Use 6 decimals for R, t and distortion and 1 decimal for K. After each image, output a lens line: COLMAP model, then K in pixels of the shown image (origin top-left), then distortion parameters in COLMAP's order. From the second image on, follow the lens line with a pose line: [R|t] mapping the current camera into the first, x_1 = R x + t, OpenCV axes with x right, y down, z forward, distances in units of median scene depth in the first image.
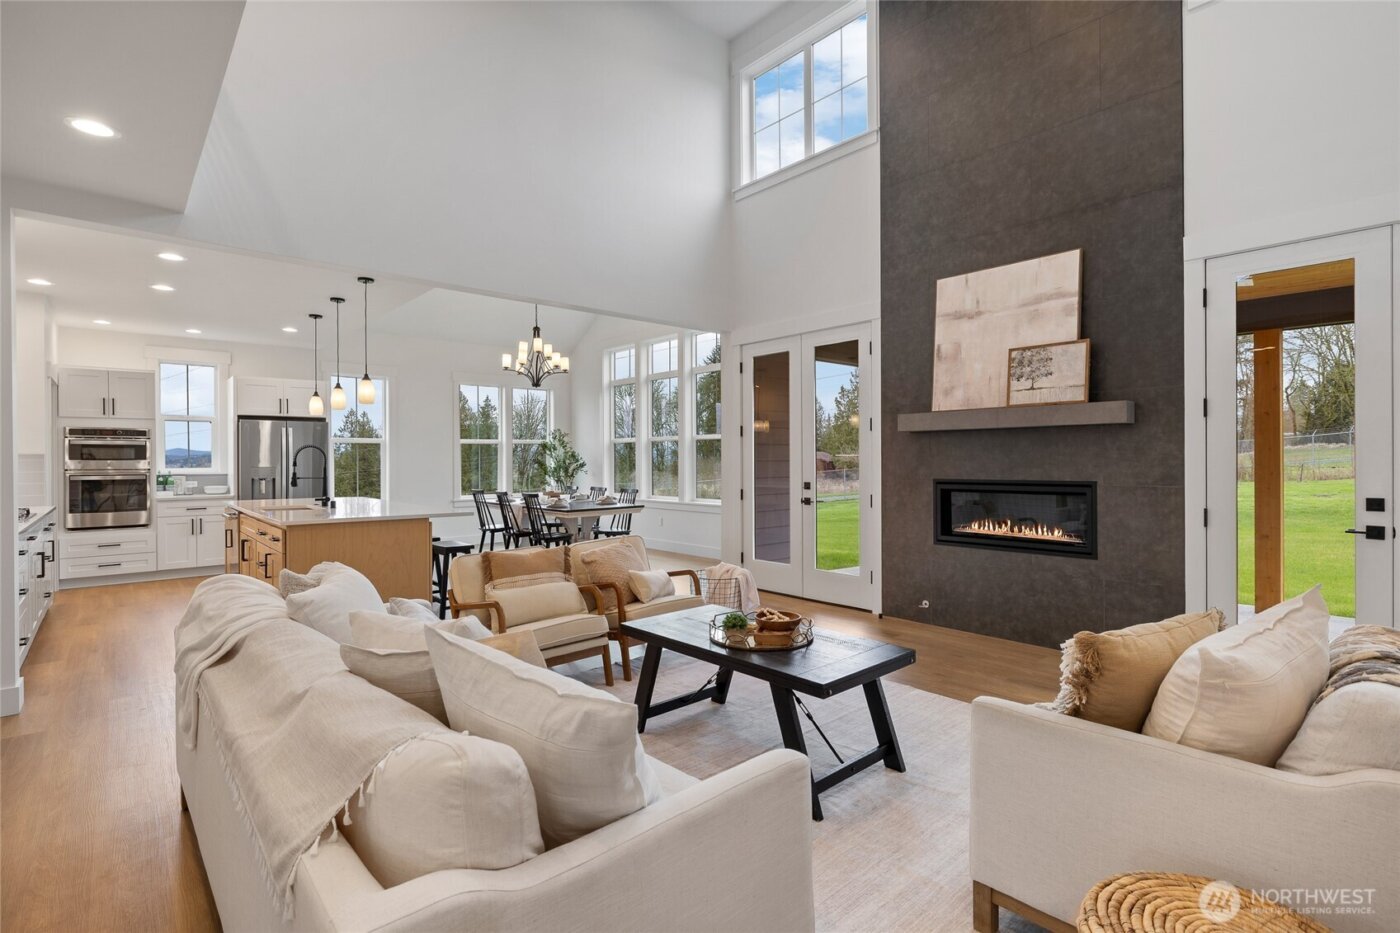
lens RADIAL K [[665.8, 0, 704.2], [0, 665.8, 465.0], [0, 0, 1]] dist [-0.001893, -0.002029]
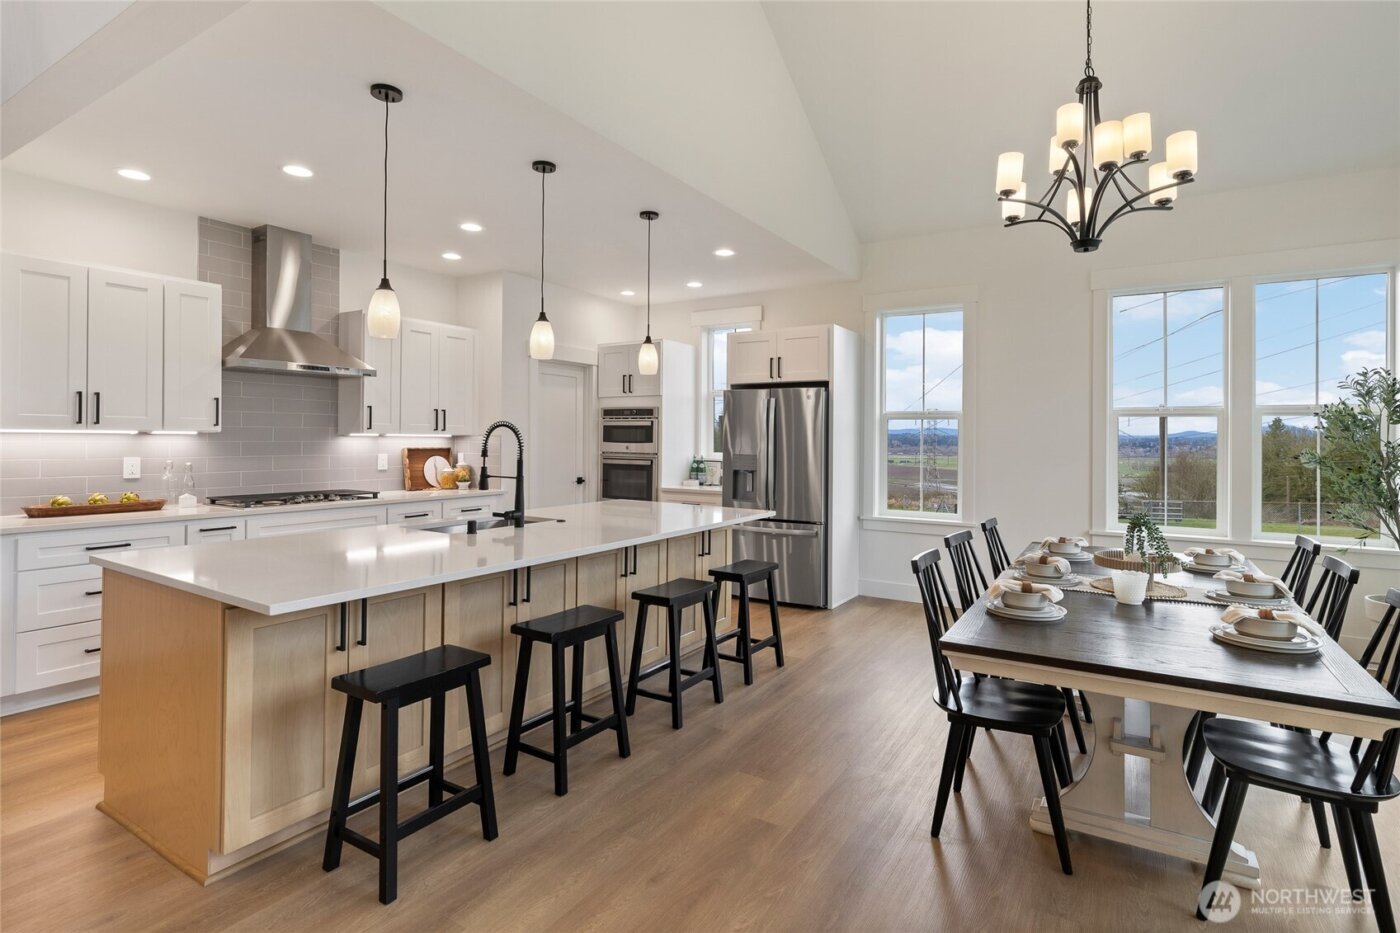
lens RADIAL K [[699.5, 0, 704.5], [0, 699.5, 437.3], [0, 0, 1]] dist [0.002138, -0.000325]
pose [[0.281984, 0.004434, -0.959409, 0.075498], [-0.018664, 0.999825, -0.000865, -0.020926], [0.959238, 0.018150, 0.282017, 1.095484]]
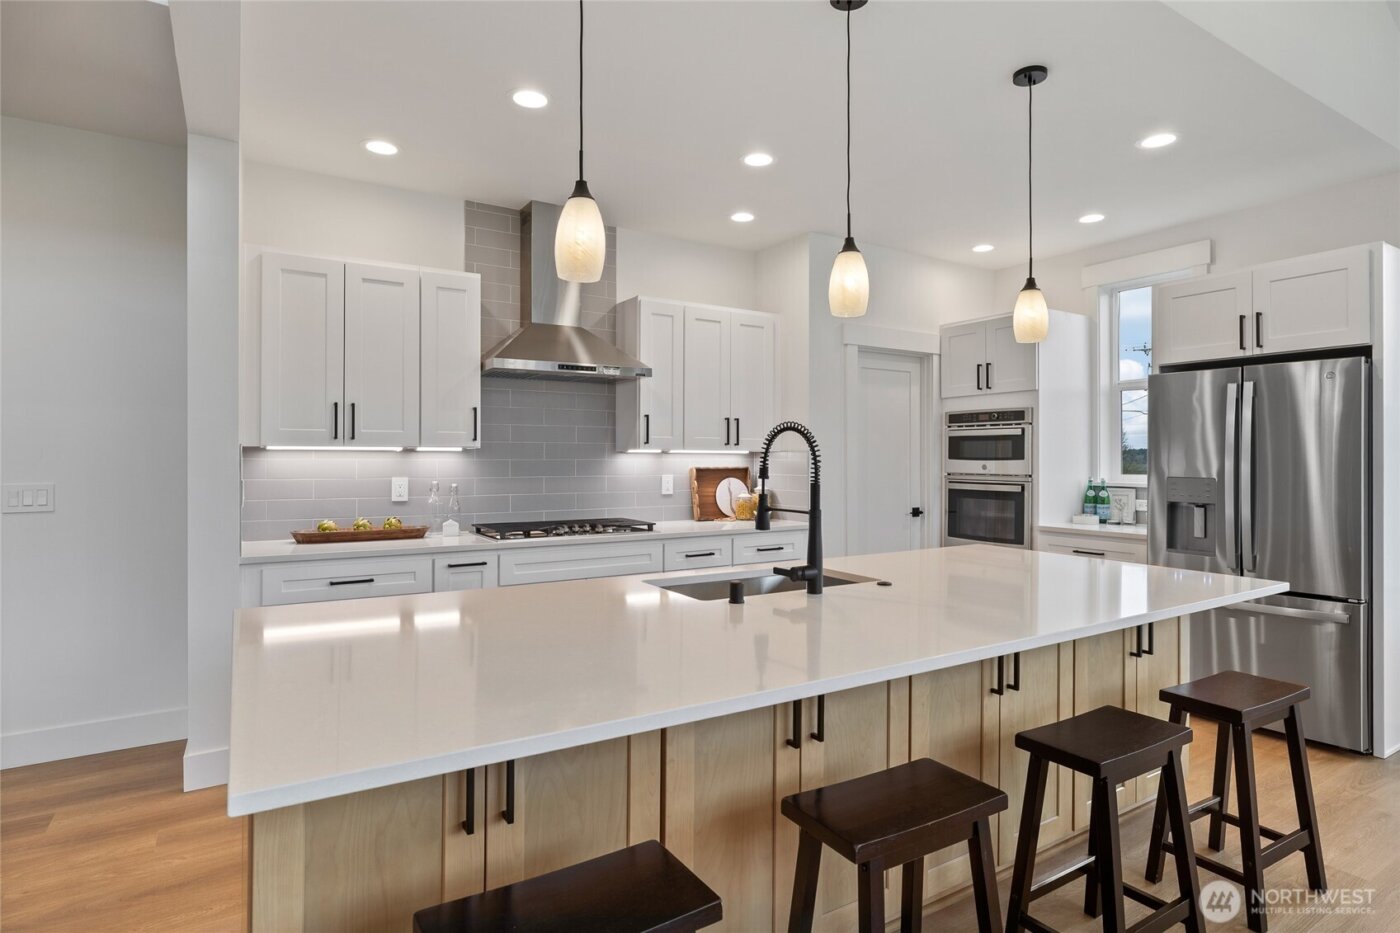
lens RADIAL K [[752.5, 0, 708.4], [0, 752.5, 458.4], [0, 0, 1]] dist [-0.003261, 0.002095]
pose [[-0.159669, 0.003306, -0.987165, -0.176710], [-0.010098, 0.999937, 0.004983, -0.012832], [0.987119, 0.010764, -0.159626, 1.124675]]
